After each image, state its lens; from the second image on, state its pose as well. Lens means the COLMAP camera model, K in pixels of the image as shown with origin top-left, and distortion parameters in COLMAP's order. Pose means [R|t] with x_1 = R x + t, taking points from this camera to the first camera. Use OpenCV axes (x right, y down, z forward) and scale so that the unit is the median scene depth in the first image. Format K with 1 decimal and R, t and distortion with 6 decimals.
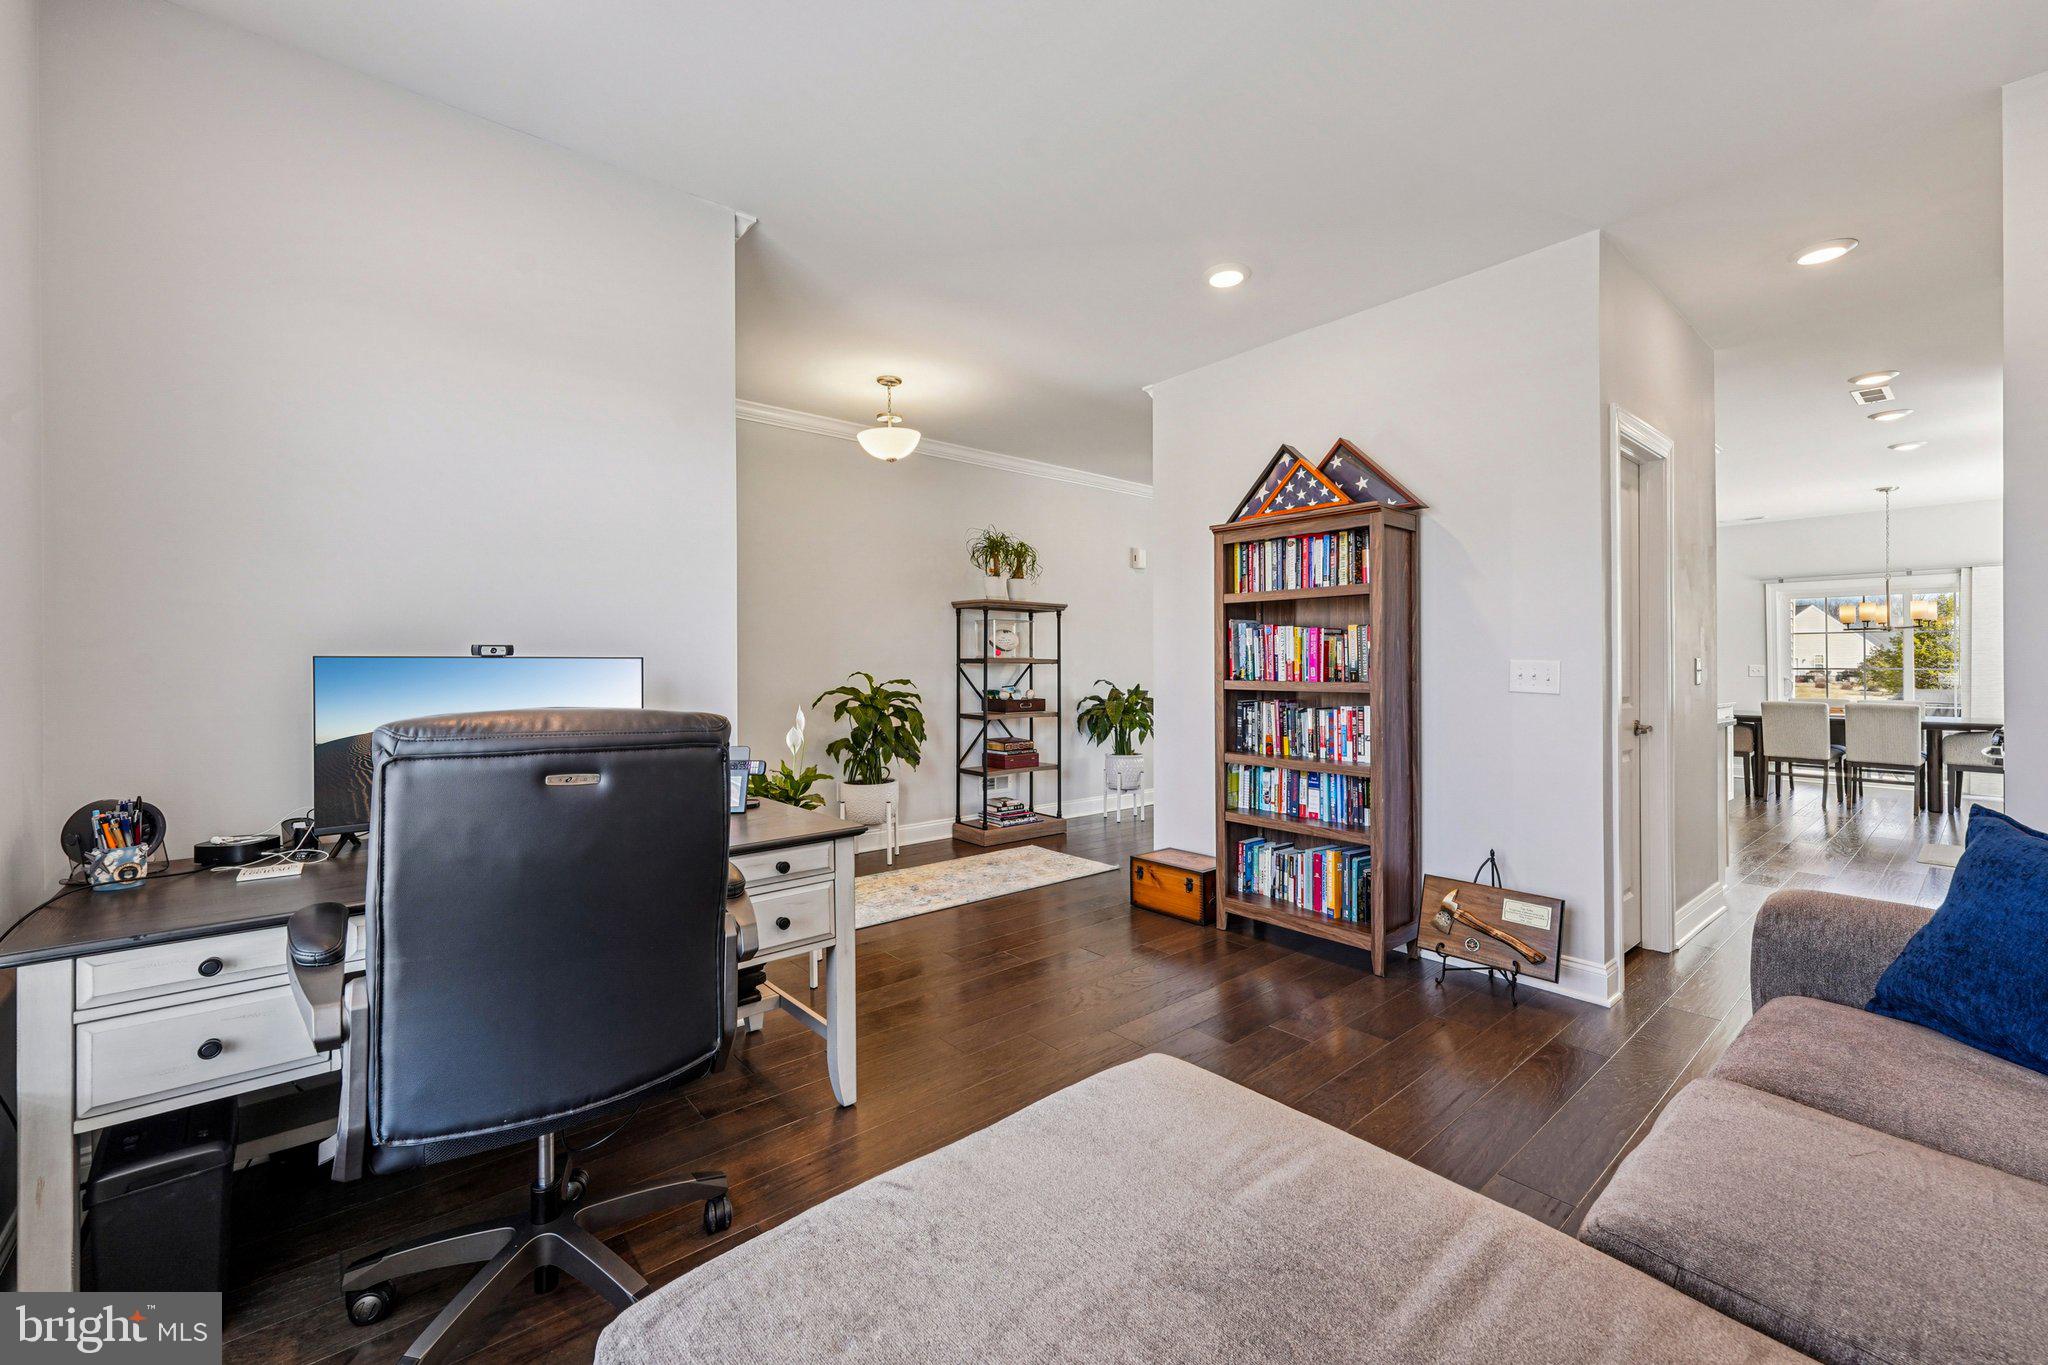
lens RADIAL K [[825.4, 0, 1003.7], [0, 825.4, 668.6], [0, 0, 1]] dist [-0.000208, -0.000194]
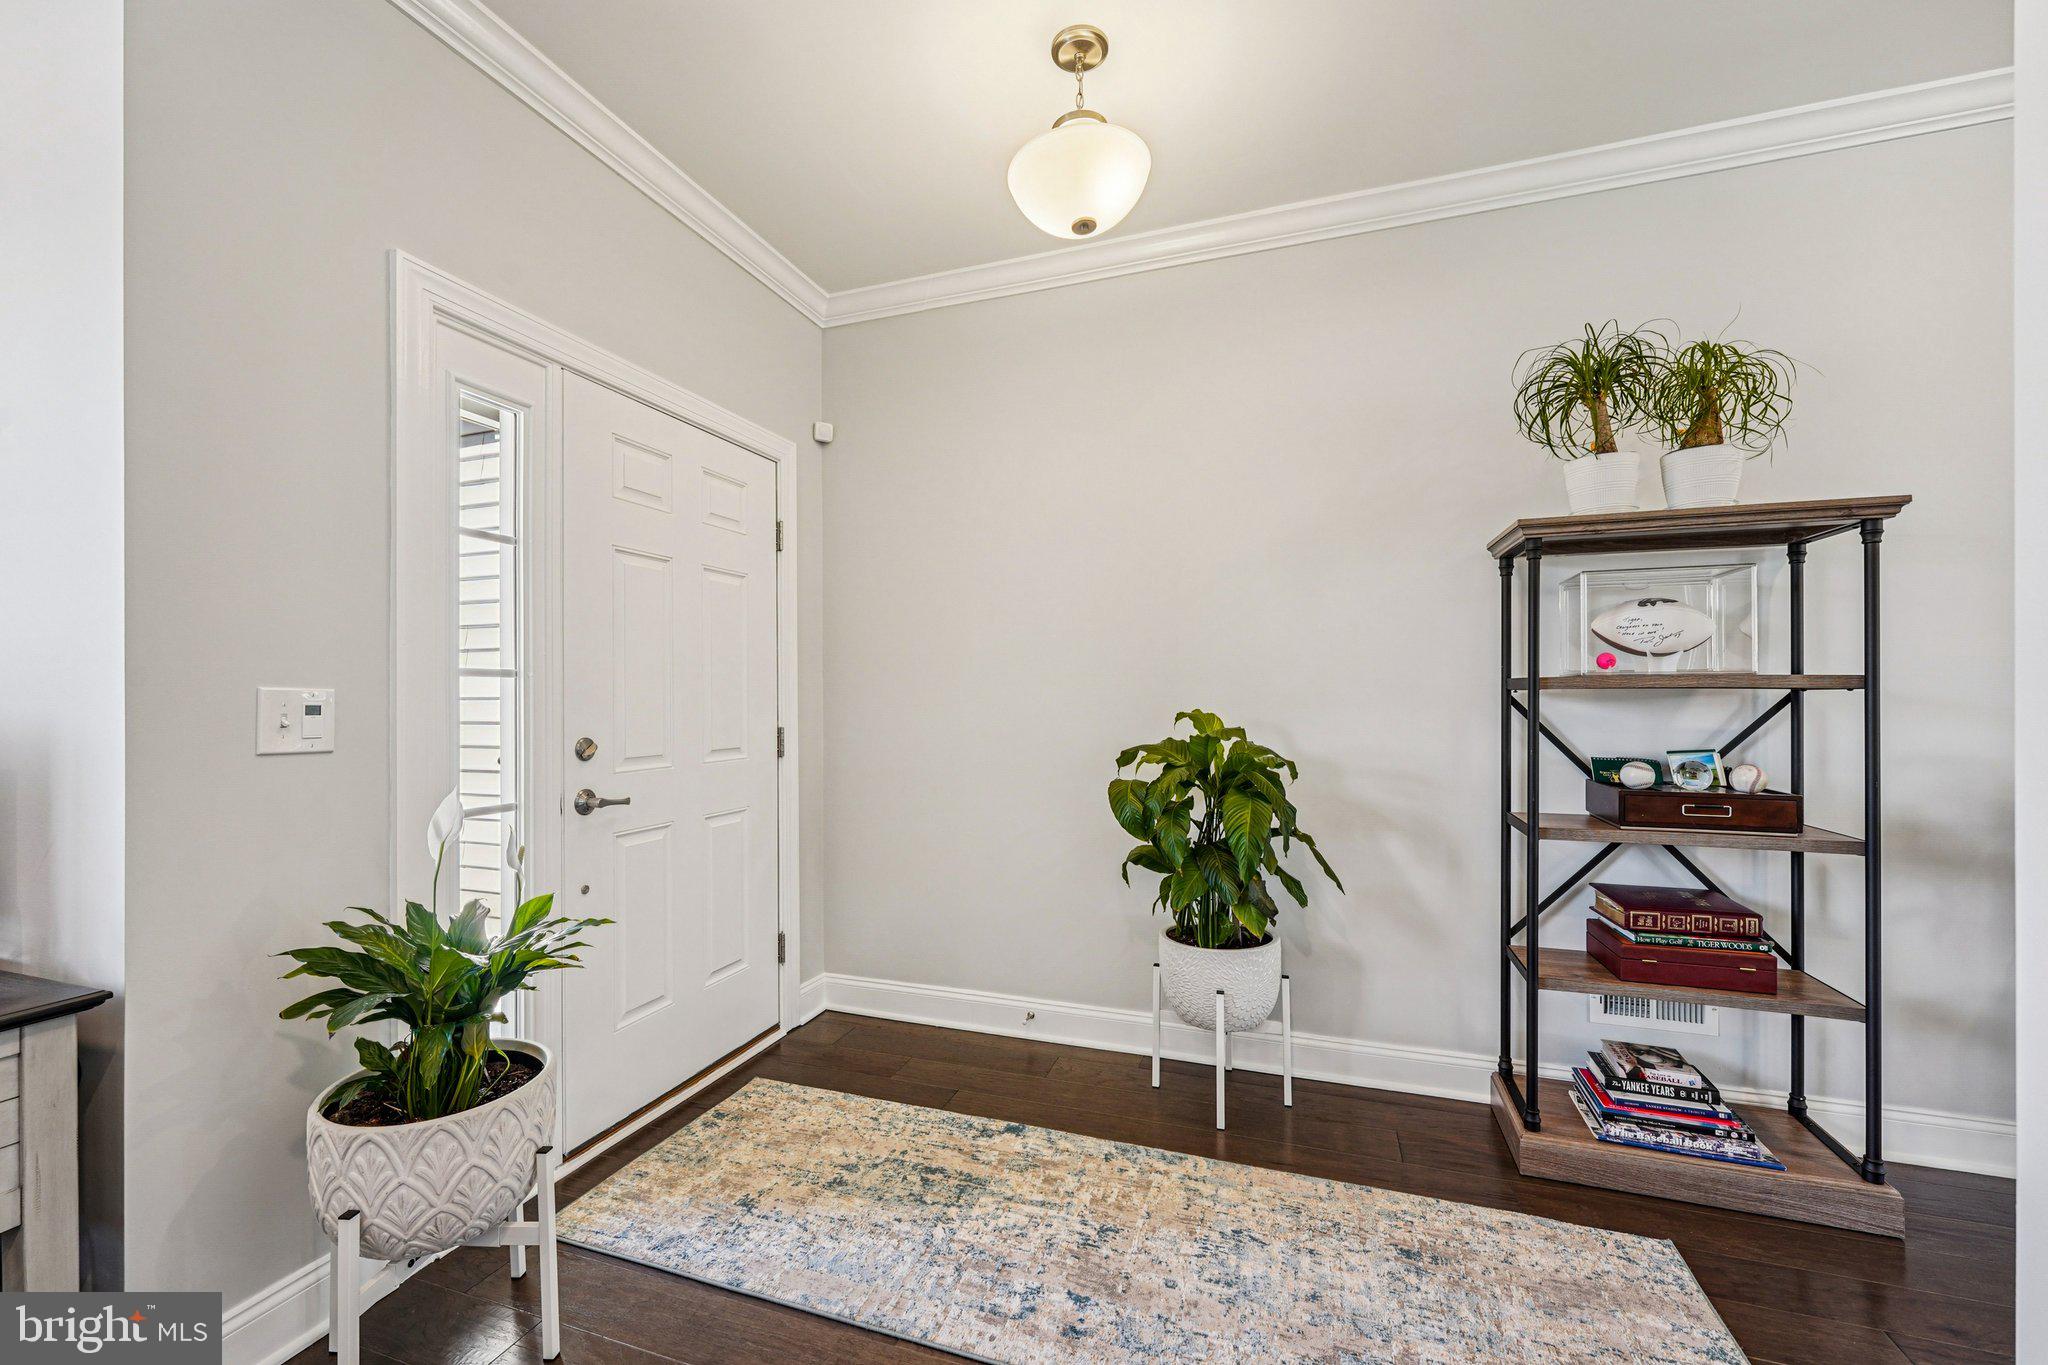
lens RADIAL K [[825.4, 0, 1018.1], [0, 825.4, 698.5], [0, 0, 1]] dist [-0.000208, -0.000194]
pose [[0.521143, 0.003869, -0.853461, 0.166565], [-0.000776, 0.999991, 0.004060, -0.003412], [0.853469, -0.001454, 0.521141, 0.566907]]
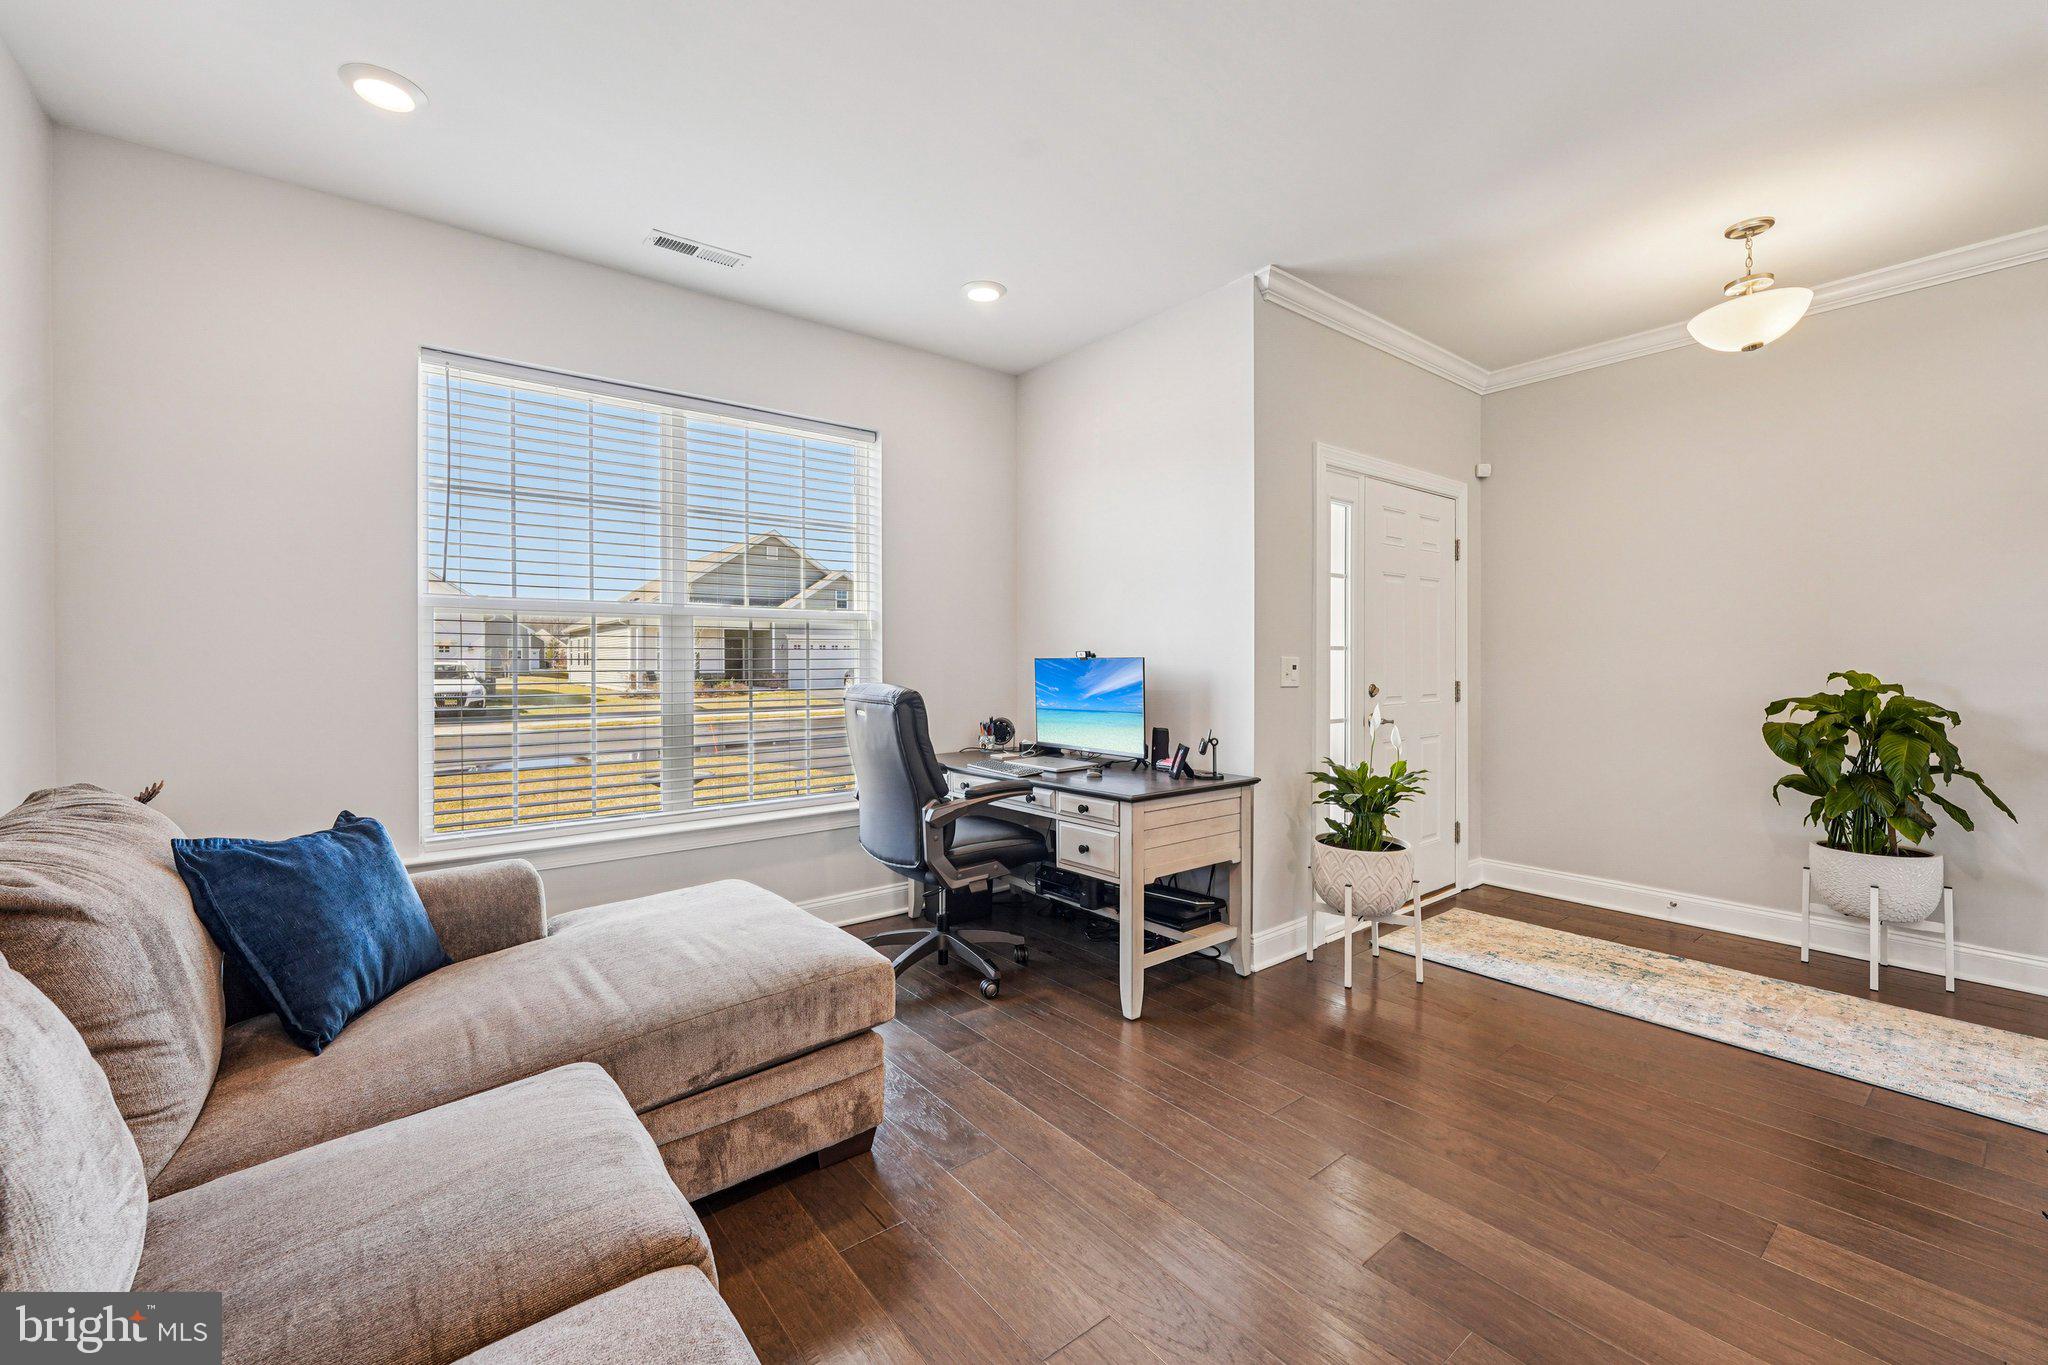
lens RADIAL K [[825.4, 0, 1028.3], [0, 825.4, 667.5], [0, 0, 1]] dist [-0.000208, -0.000194]
pose [[-0.012962, 0.012624, -0.999836, 0.402630], [0.000394, 0.999920, 0.012620, -0.005424], [0.999916, -0.000231, -0.012966, 0.331545]]
